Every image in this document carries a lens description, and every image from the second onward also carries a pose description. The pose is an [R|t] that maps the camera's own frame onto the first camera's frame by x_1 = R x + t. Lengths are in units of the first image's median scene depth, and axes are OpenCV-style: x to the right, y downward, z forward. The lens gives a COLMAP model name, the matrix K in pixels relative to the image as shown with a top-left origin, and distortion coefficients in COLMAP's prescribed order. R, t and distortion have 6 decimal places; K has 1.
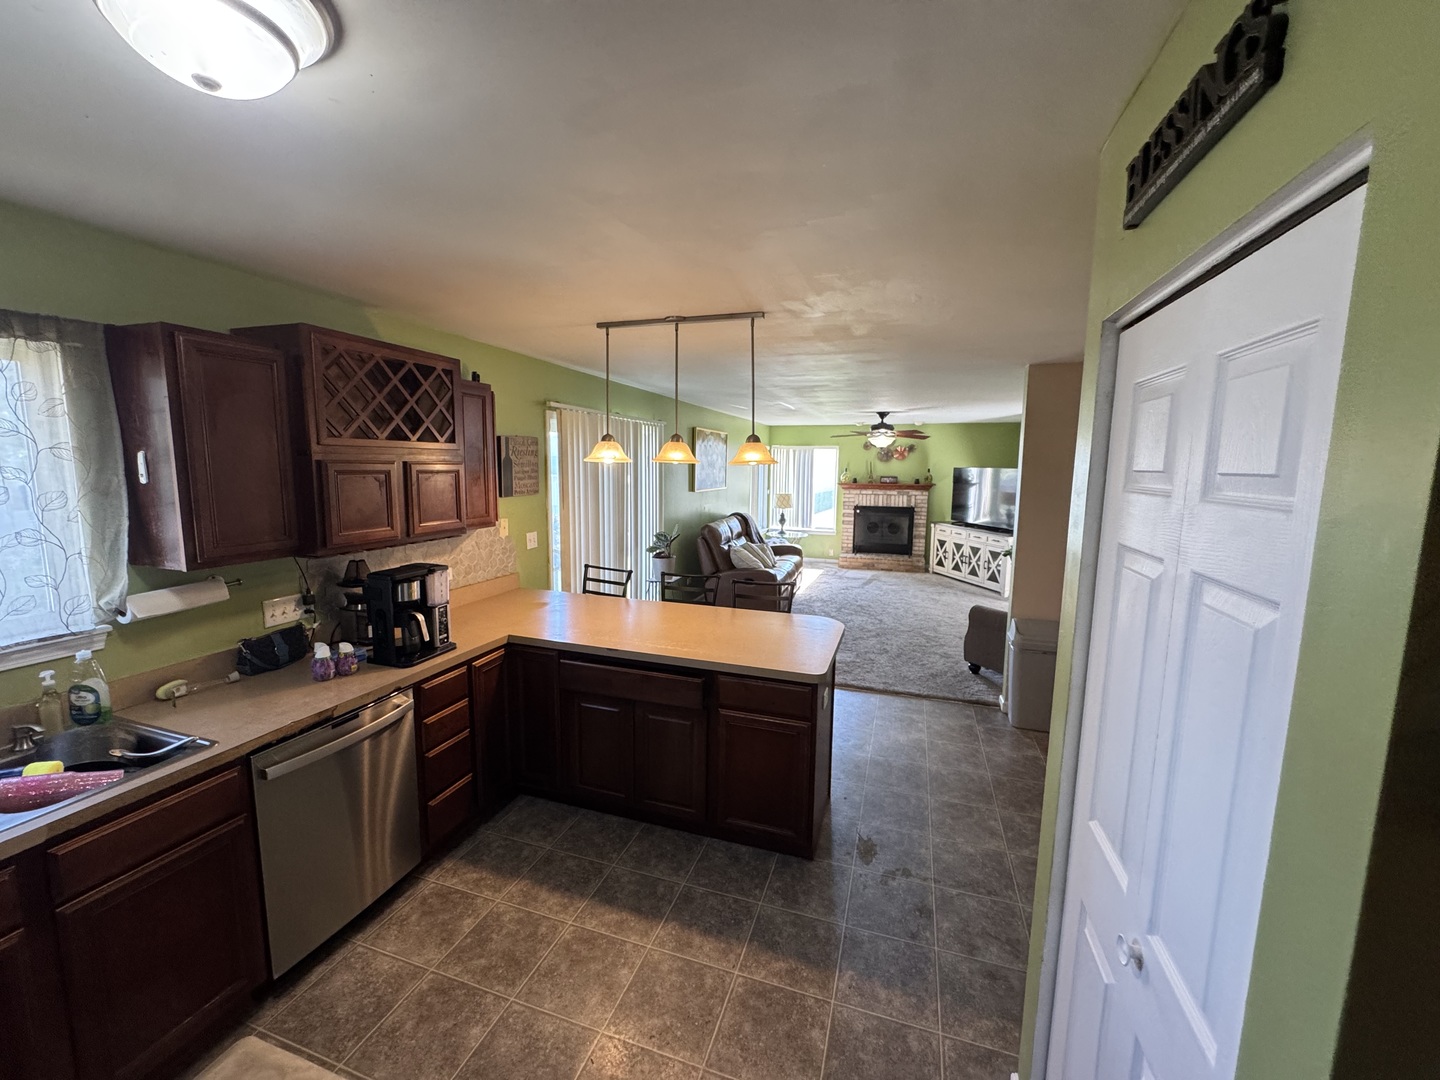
lens RADIAL K [[576.0, 0, 718.0], [0, 576.0, 539.5], [0, 0, 1]] dist [-0.004983, 0.000591]
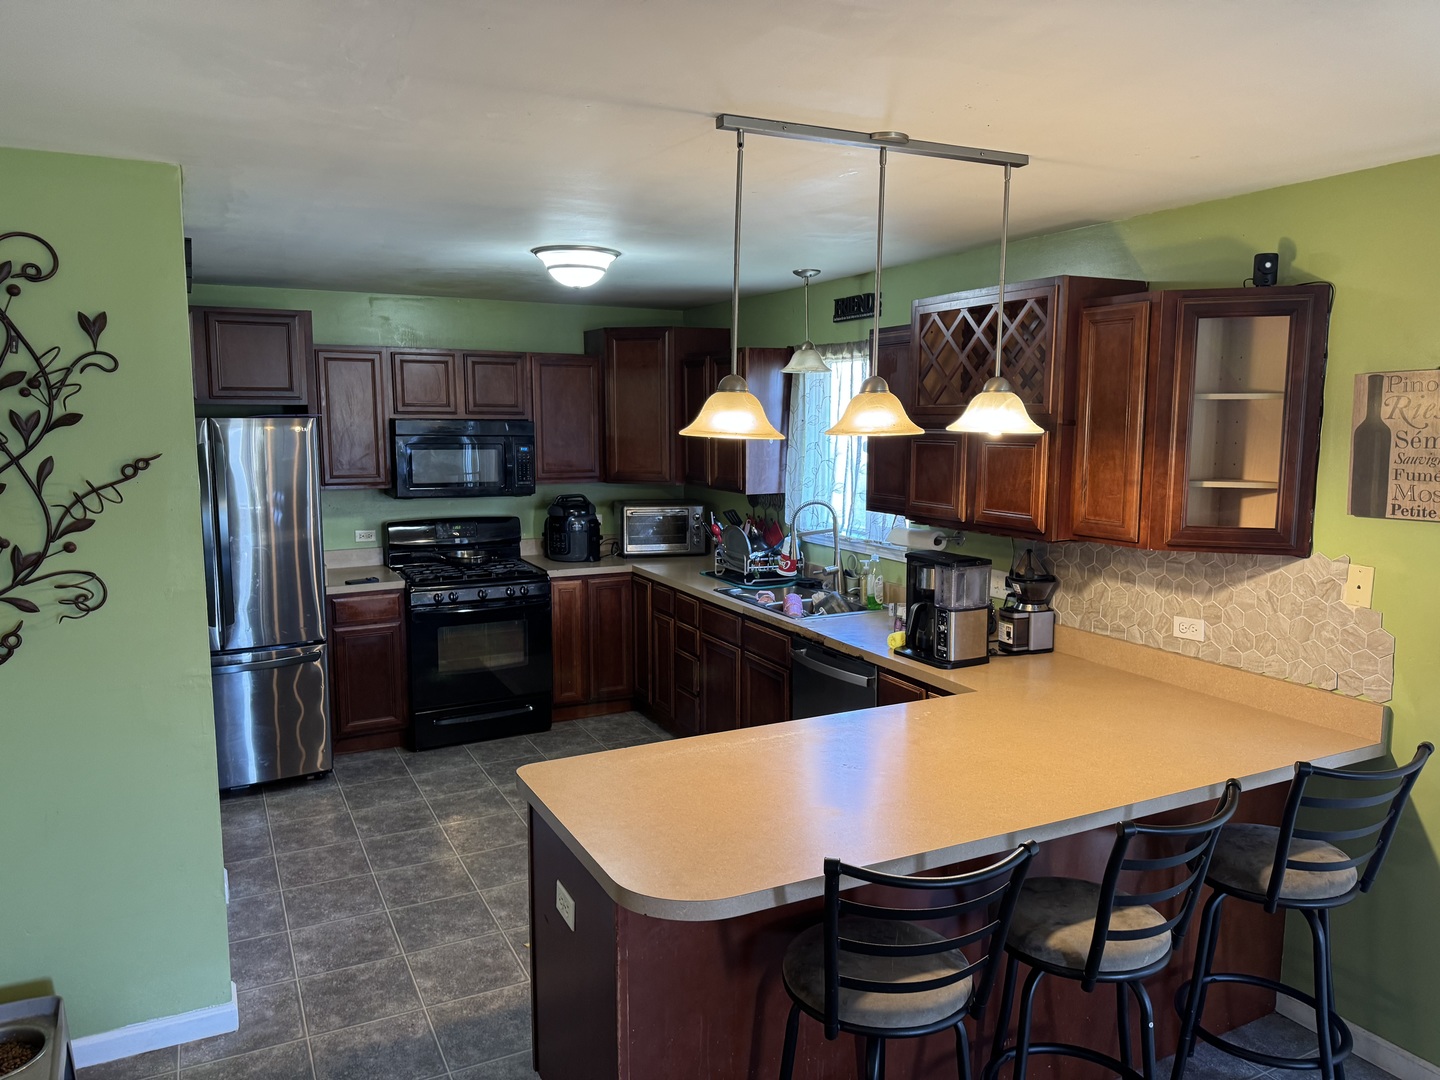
lens RADIAL K [[1006.3, 0, 719.7], [0, 1006.3, 548.2], [0, 0, 1]] dist [0.086368, -0.122027]
pose [[-0.698179, 0.084002, -0.710978, 0.202356], [-0.100231, 0.971843, 0.213250, -0.065894], [0.708872, 0.220148, -0.670101, 0.471692]]
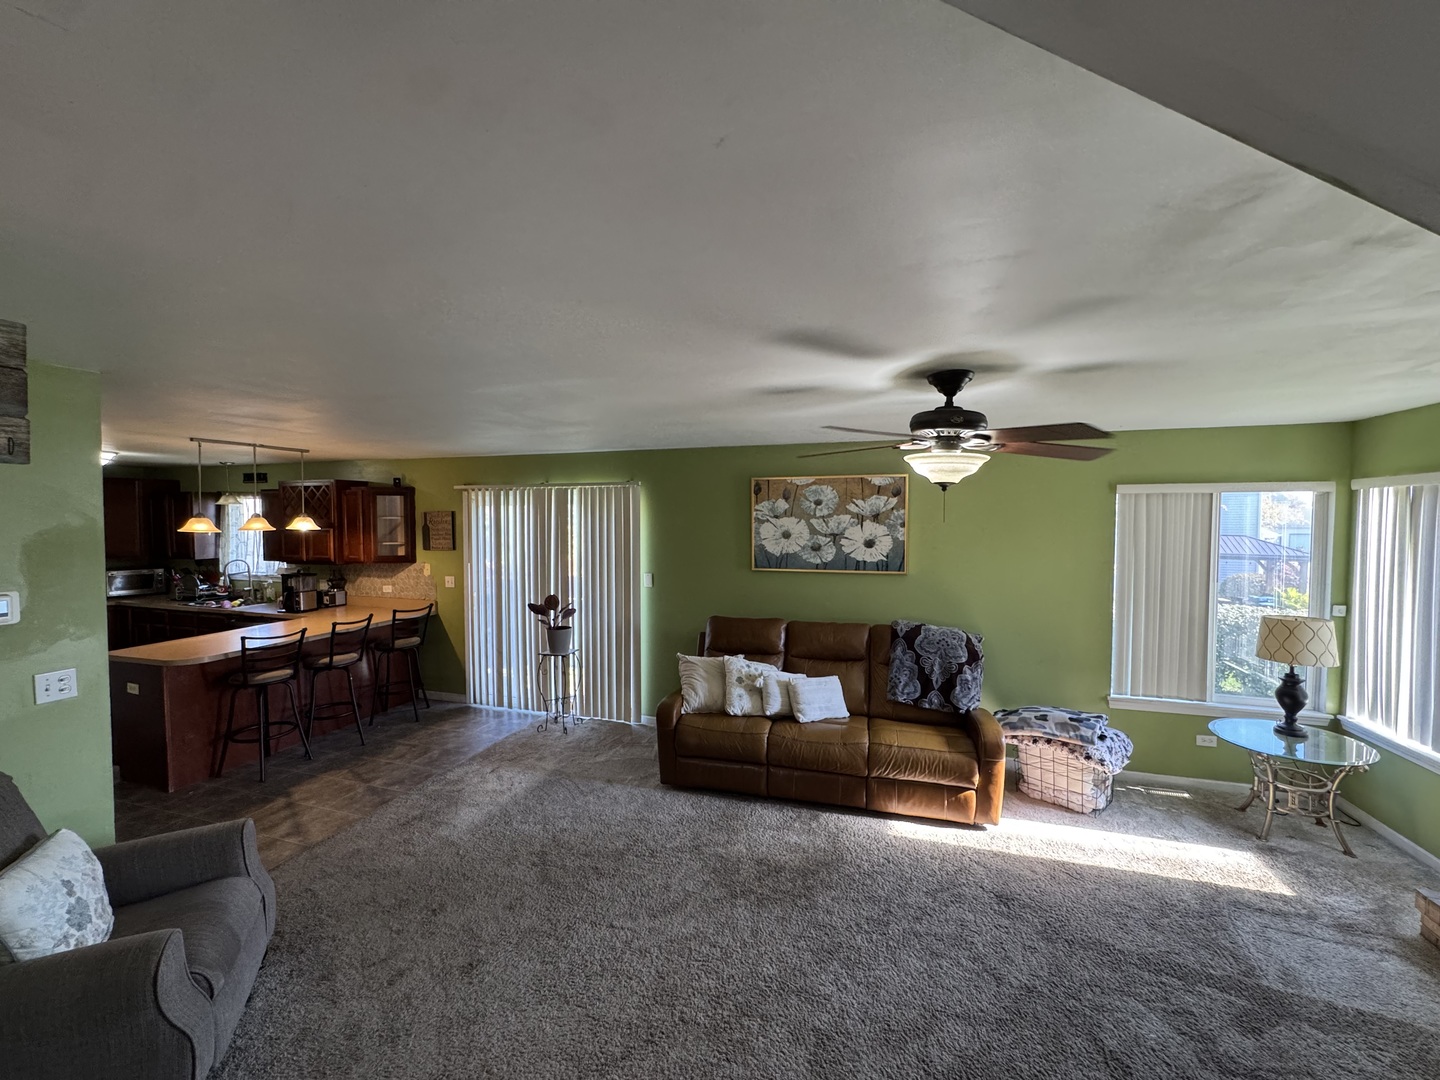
lens RADIAL K [[576.0, 0, 718.0], [0, 576.0, 539.5], [0, 0, 1]] dist [-0.004983, 0.000591]
pose [[0.014861, 0.030320, -0.999430, 0.489361], [-0.128420, 0.991320, 0.028164, -0.100288], [0.991608, 0.127929, 0.018625, 0.706898]]
